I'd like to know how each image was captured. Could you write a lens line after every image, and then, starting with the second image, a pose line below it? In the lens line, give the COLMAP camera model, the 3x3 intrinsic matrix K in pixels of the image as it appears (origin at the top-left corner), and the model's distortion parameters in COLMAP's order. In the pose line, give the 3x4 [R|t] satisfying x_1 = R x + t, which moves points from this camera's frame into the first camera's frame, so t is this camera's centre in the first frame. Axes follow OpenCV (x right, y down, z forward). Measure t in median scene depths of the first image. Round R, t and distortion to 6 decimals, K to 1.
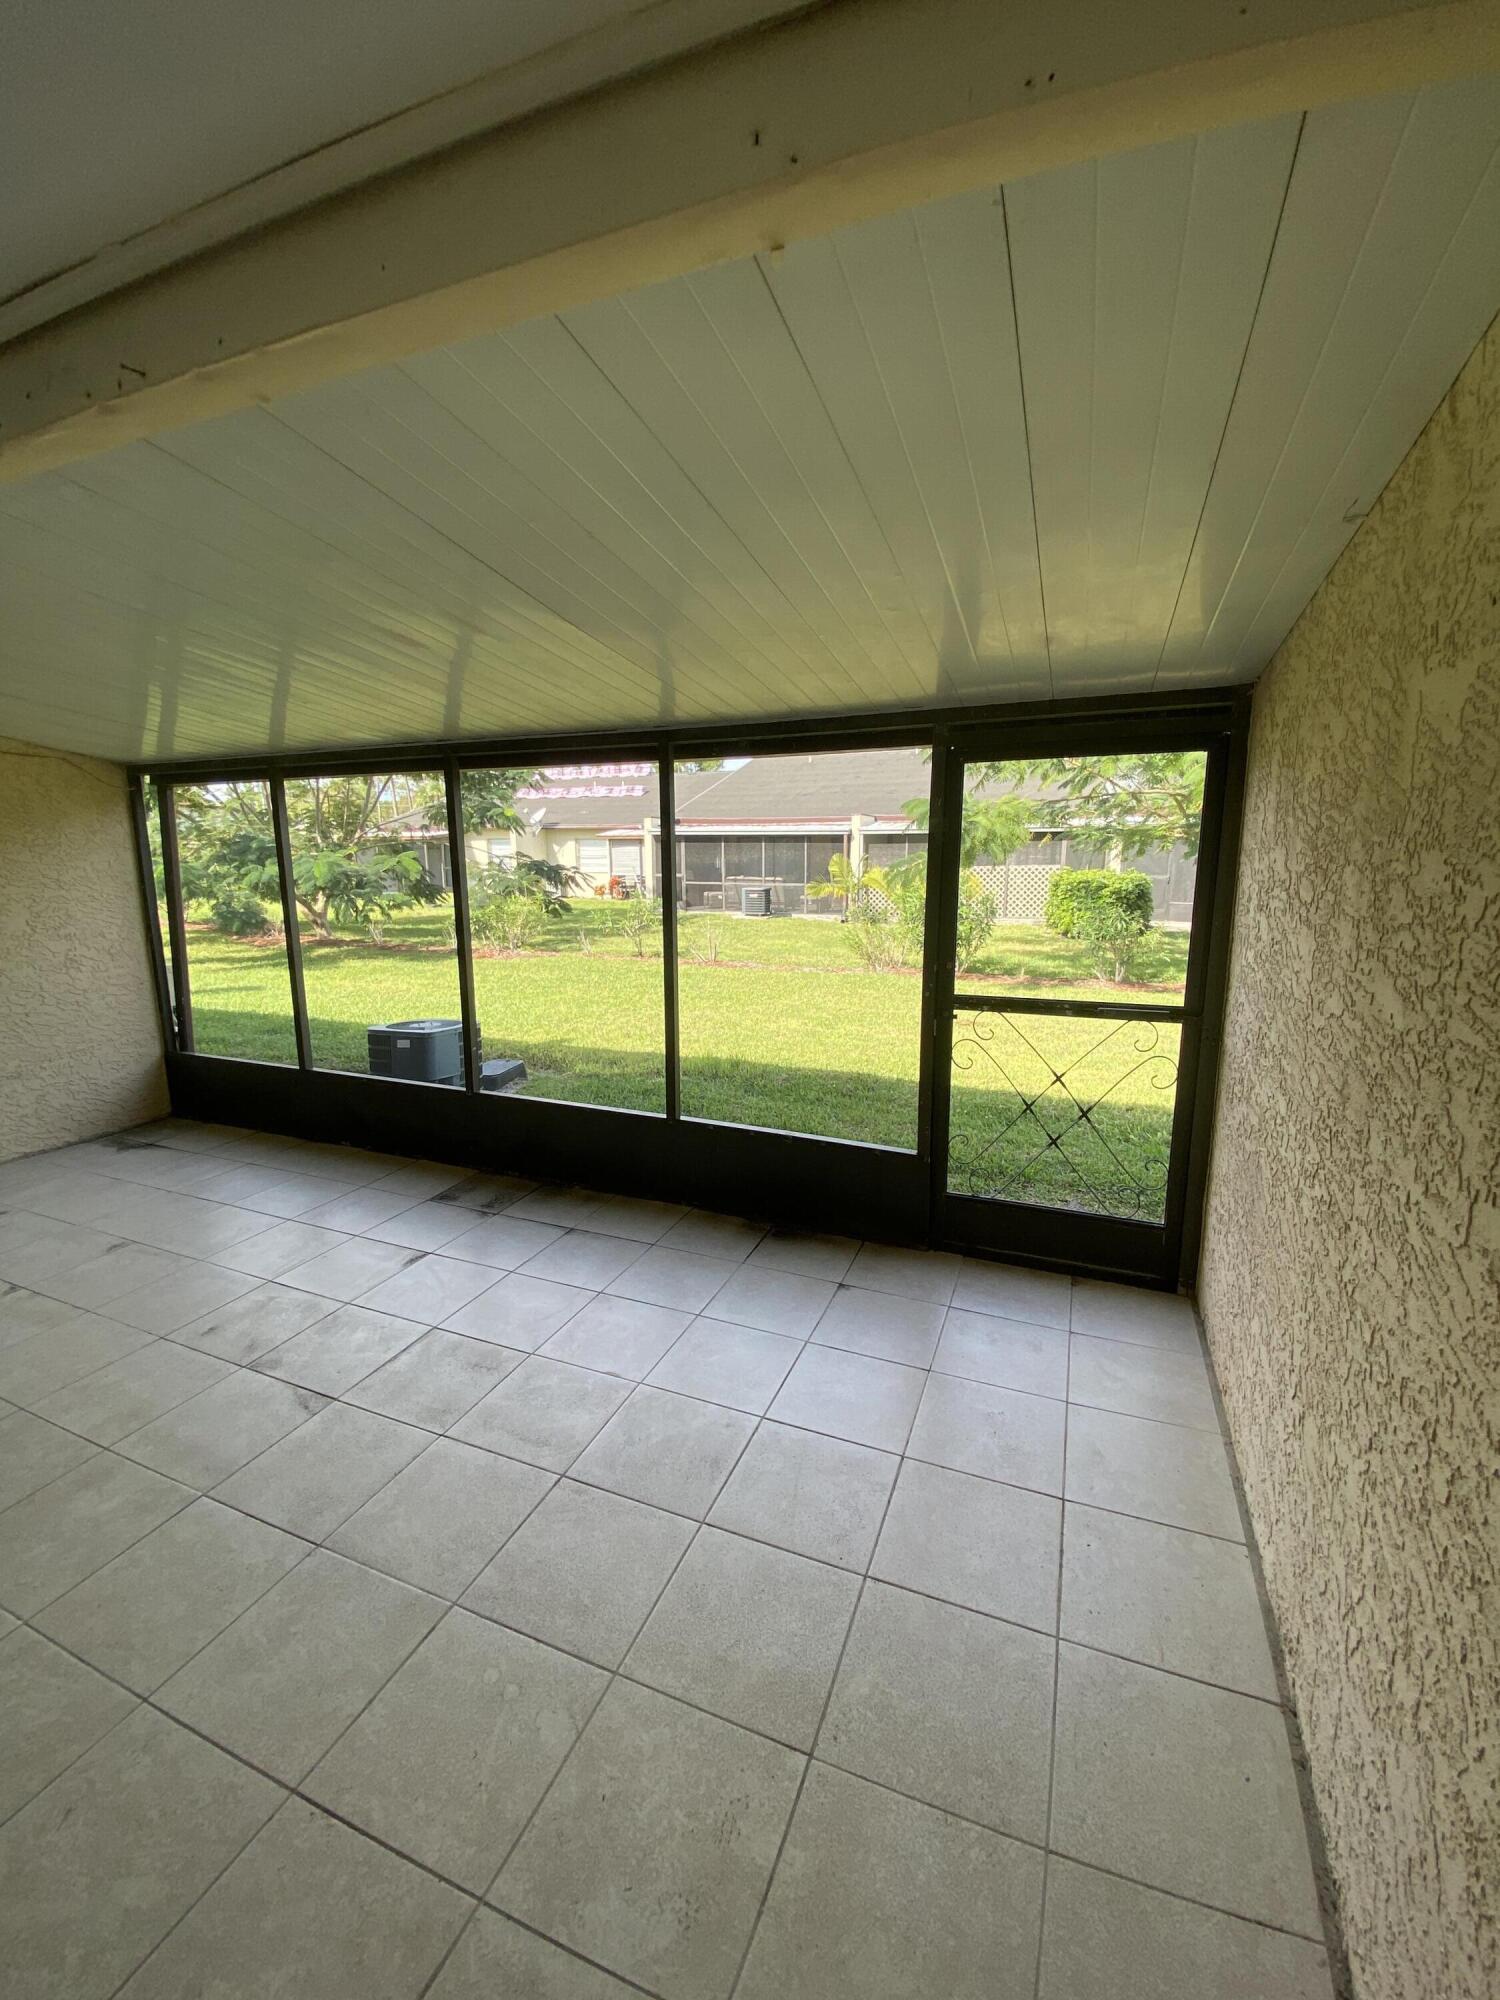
lens RADIAL K [[806.0, 0, 748.8], [0, 806.0, 992.2], [0, 0, 1]] dist [0.040740, -0.040819]
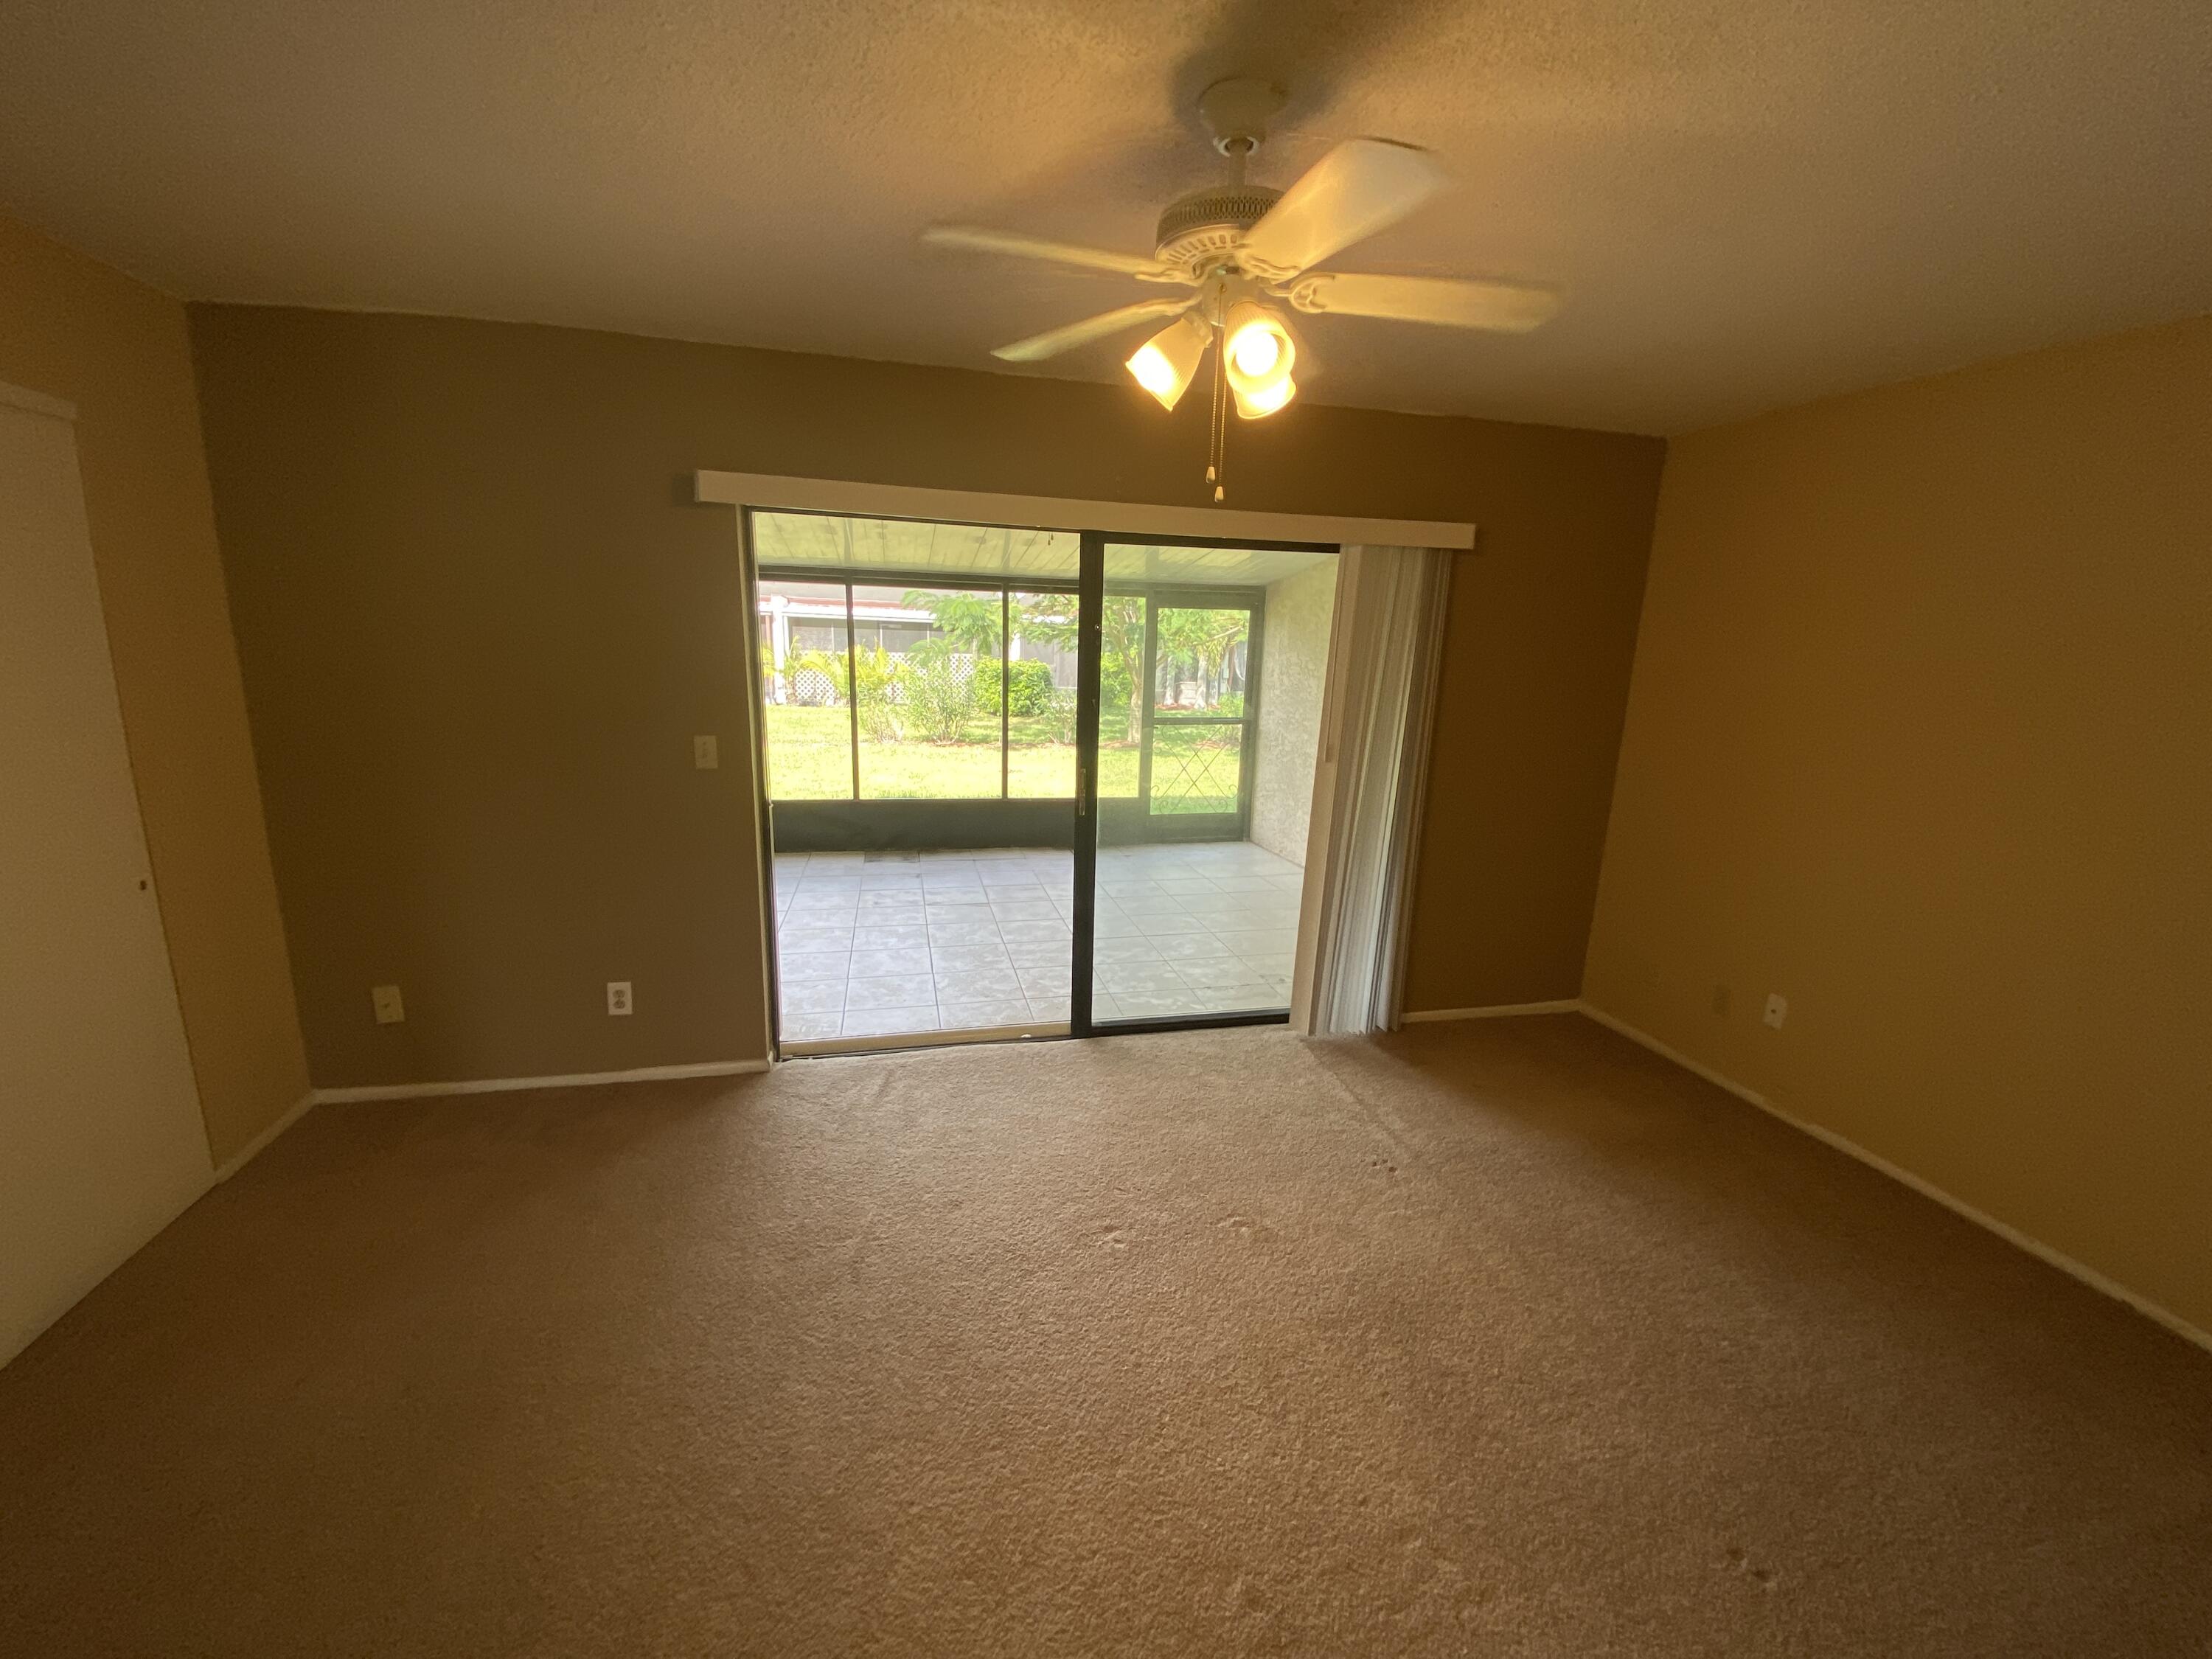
lens RADIAL K [[903.2, 0, 1099.8], [0, 903.2, 827.2], [0, 0, 1]] dist [0.018907, -0.019564]
pose [[0.813893, -0.092280, 0.573640, -0.985724], [0.072340, 0.995719, 0.057541, 0.115585], [-0.576494, -0.005335, 0.817084, -0.673041]]
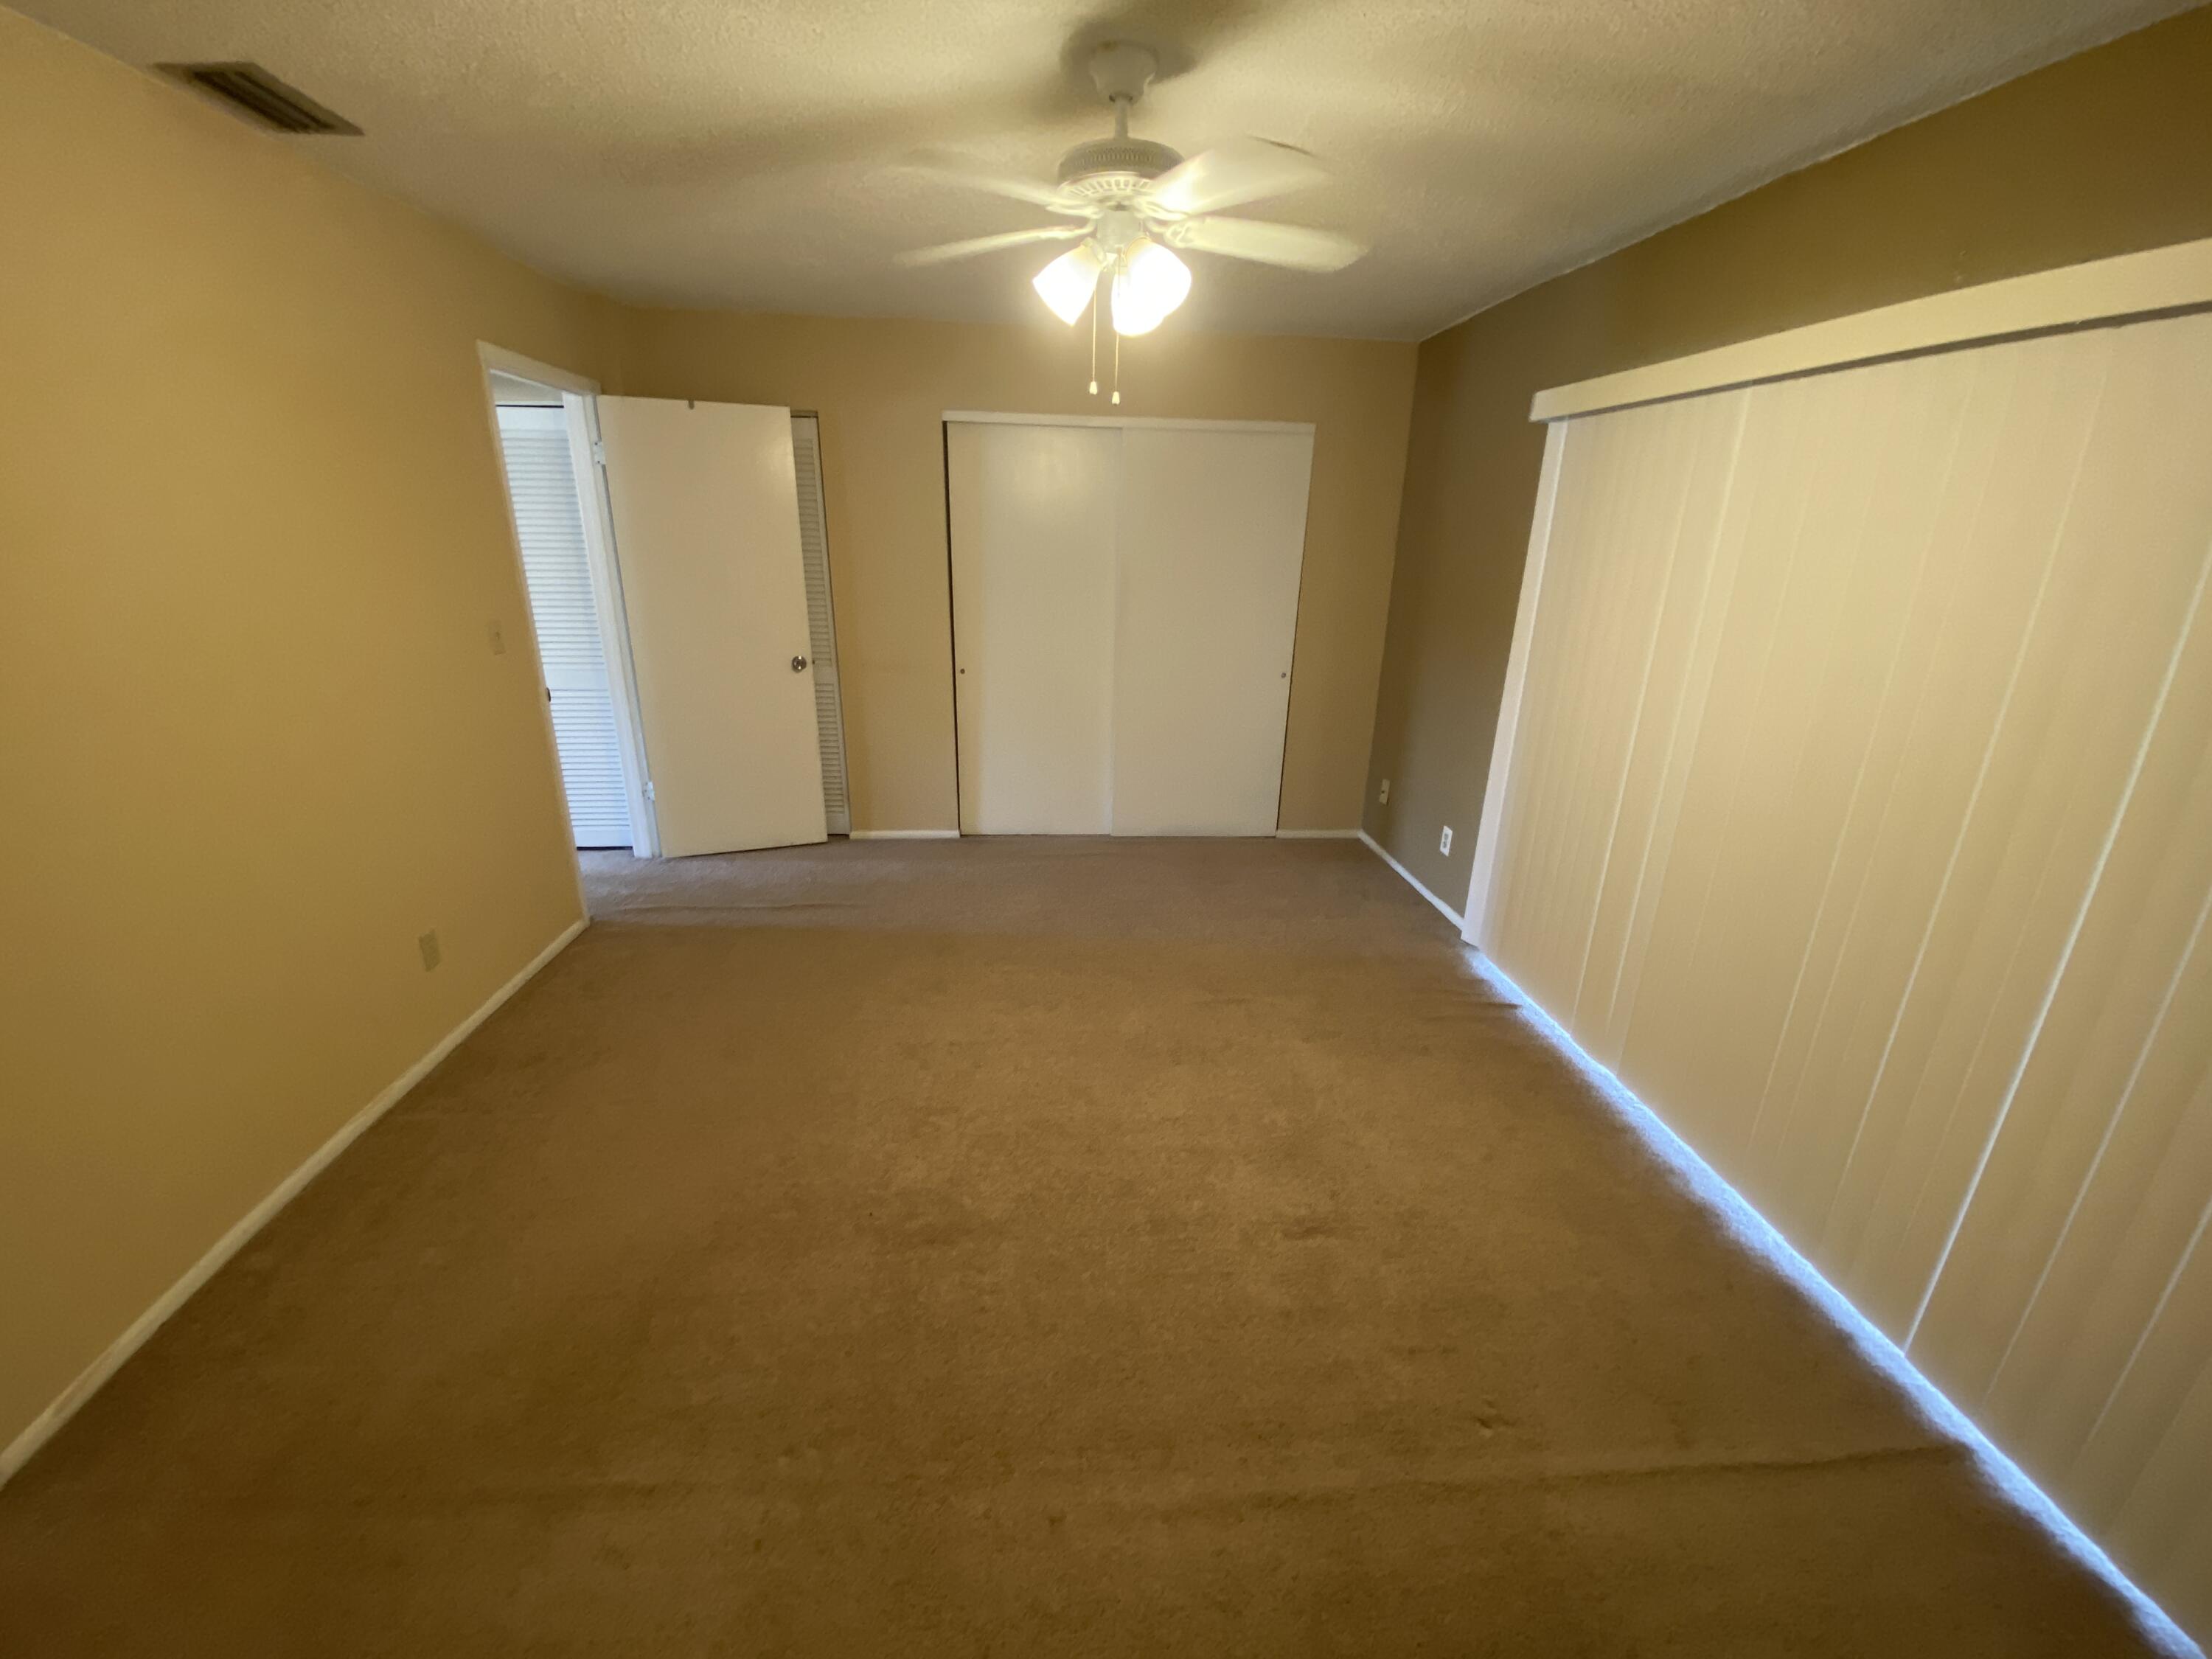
lens RADIAL K [[890.3, 0, 1114.5], [0, 890.3, 842.0], [0, 0, 1]] dist [-0.001584, -0.010412]
pose [[0.464717, 0.305240, -0.831184, -0.227195], [-0.182735, 0.951557, 0.247278, 0.102319], [0.866398, 0.036972, 0.497983, -0.598331]]
